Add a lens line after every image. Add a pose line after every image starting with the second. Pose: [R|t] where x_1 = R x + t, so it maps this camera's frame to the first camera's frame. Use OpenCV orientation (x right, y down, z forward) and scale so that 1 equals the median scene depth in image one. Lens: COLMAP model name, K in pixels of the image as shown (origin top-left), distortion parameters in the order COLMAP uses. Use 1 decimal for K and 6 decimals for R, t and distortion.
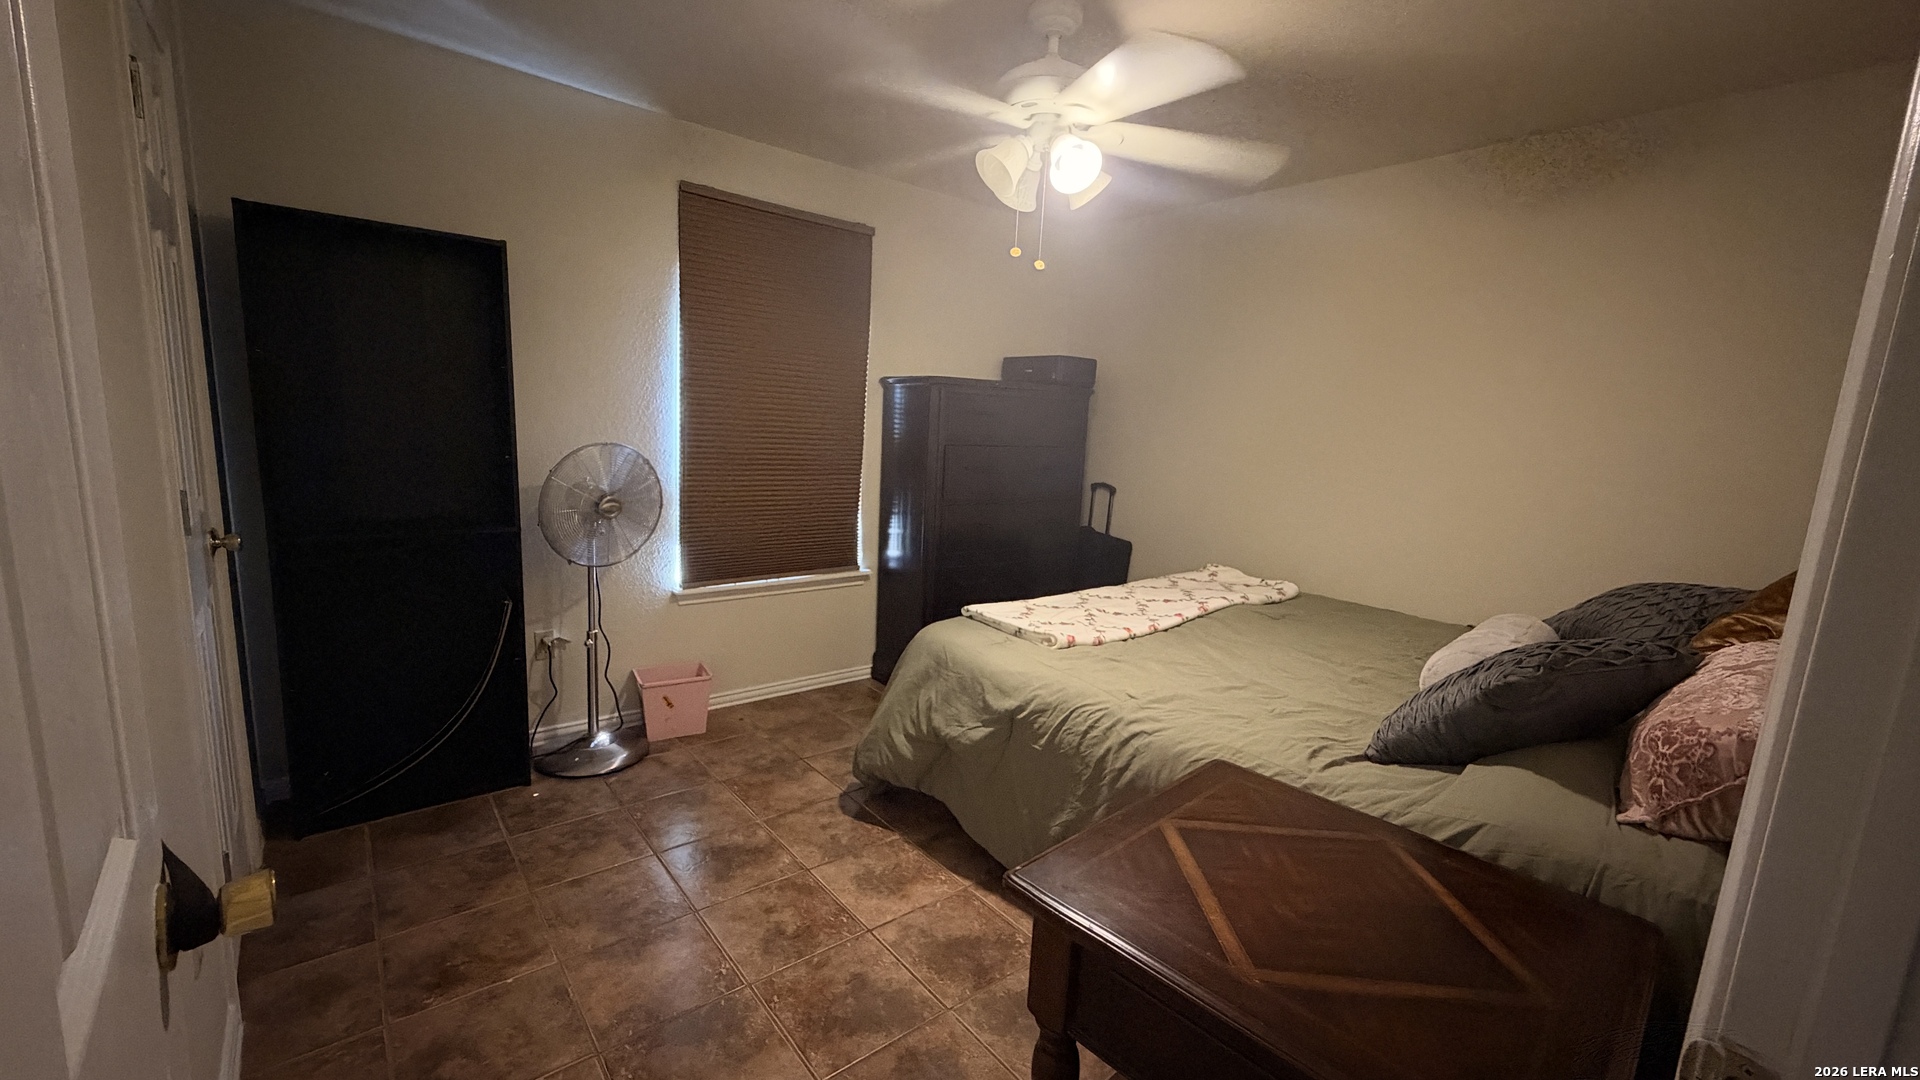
lens RADIAL K [[760.3, 0, 960.1], [0, 760.3, 542.0], [0, 0, 1]] dist [-0.001307, -0.000102]
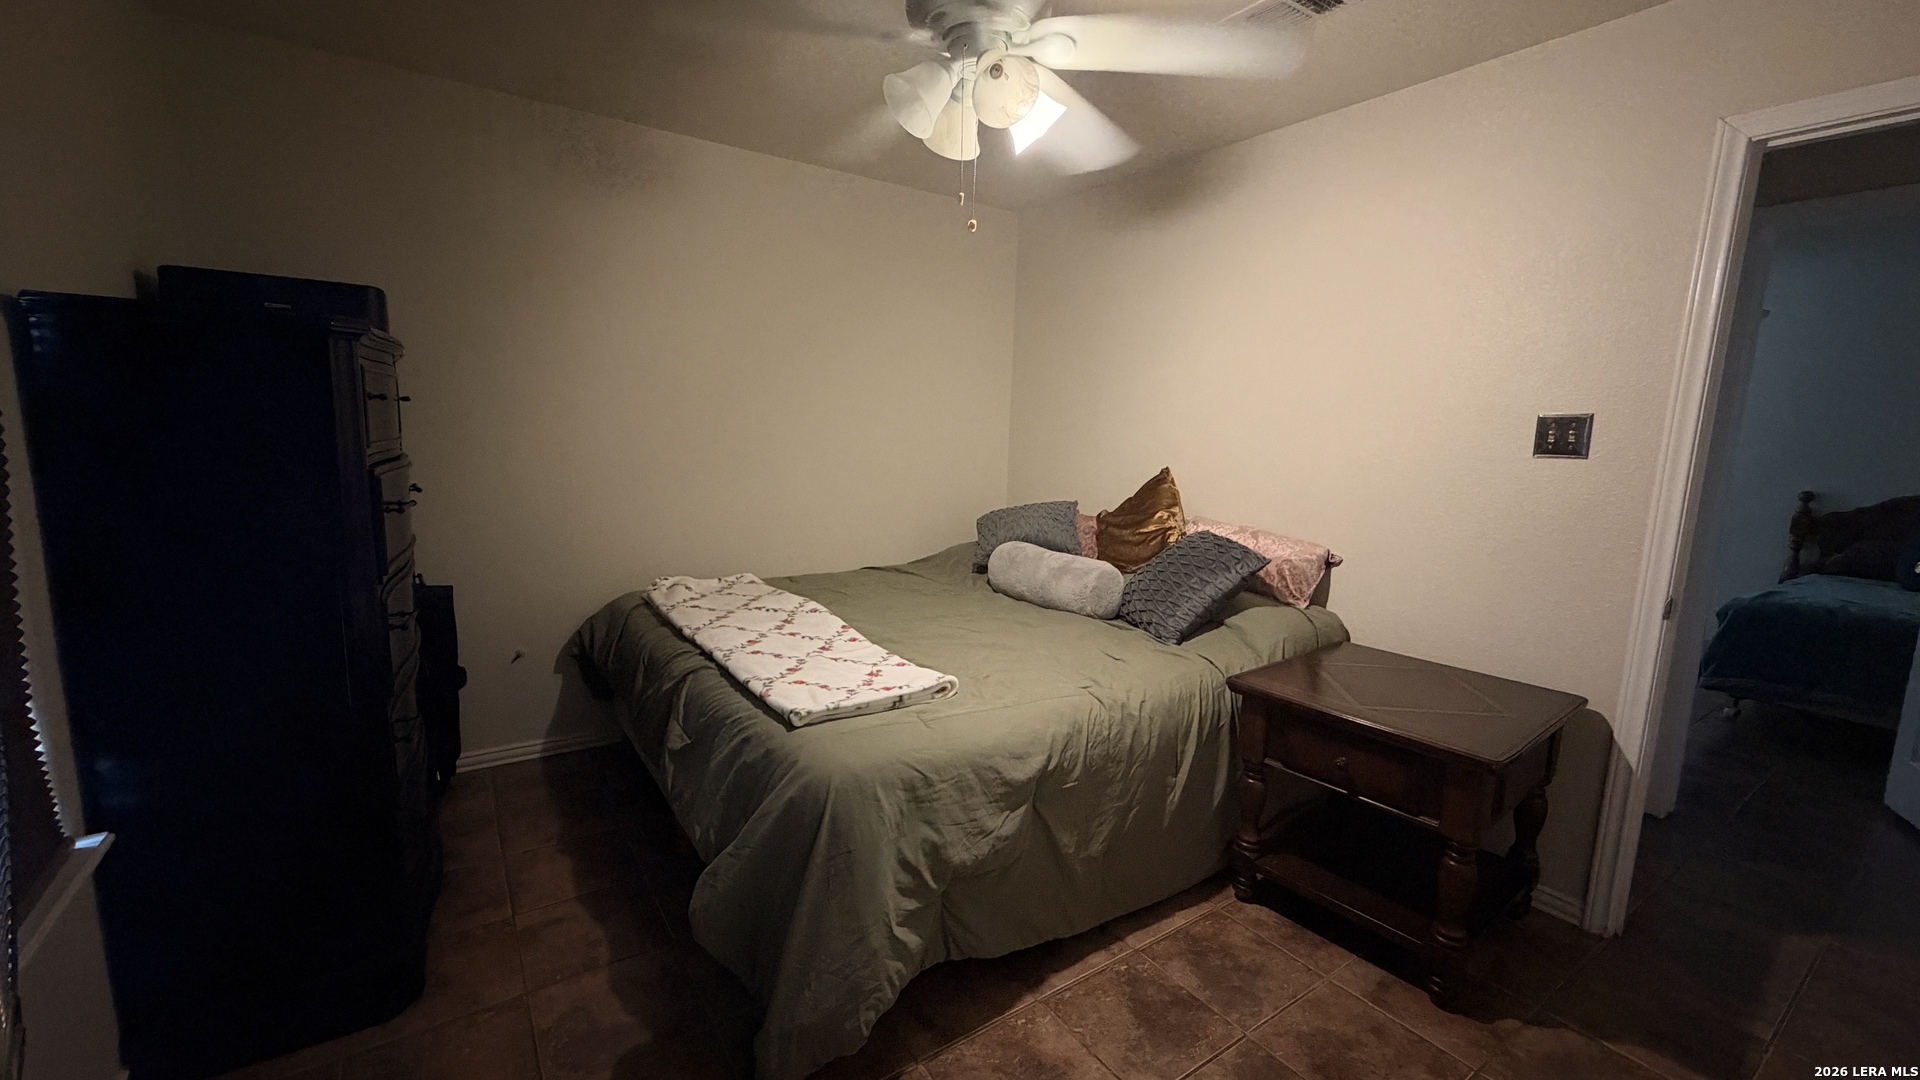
lens RADIAL K [[760.3, 0, 957.7], [0, 760.3, 548.8], [0, 0, 1]] dist [-0.001307, -0.000102]
pose [[0.085499, -0.204360, 0.975155, -0.683531], [0.134672, 0.972127, 0.191918, -0.181994], [-0.987195, 0.114917, 0.110638, 0.924928]]
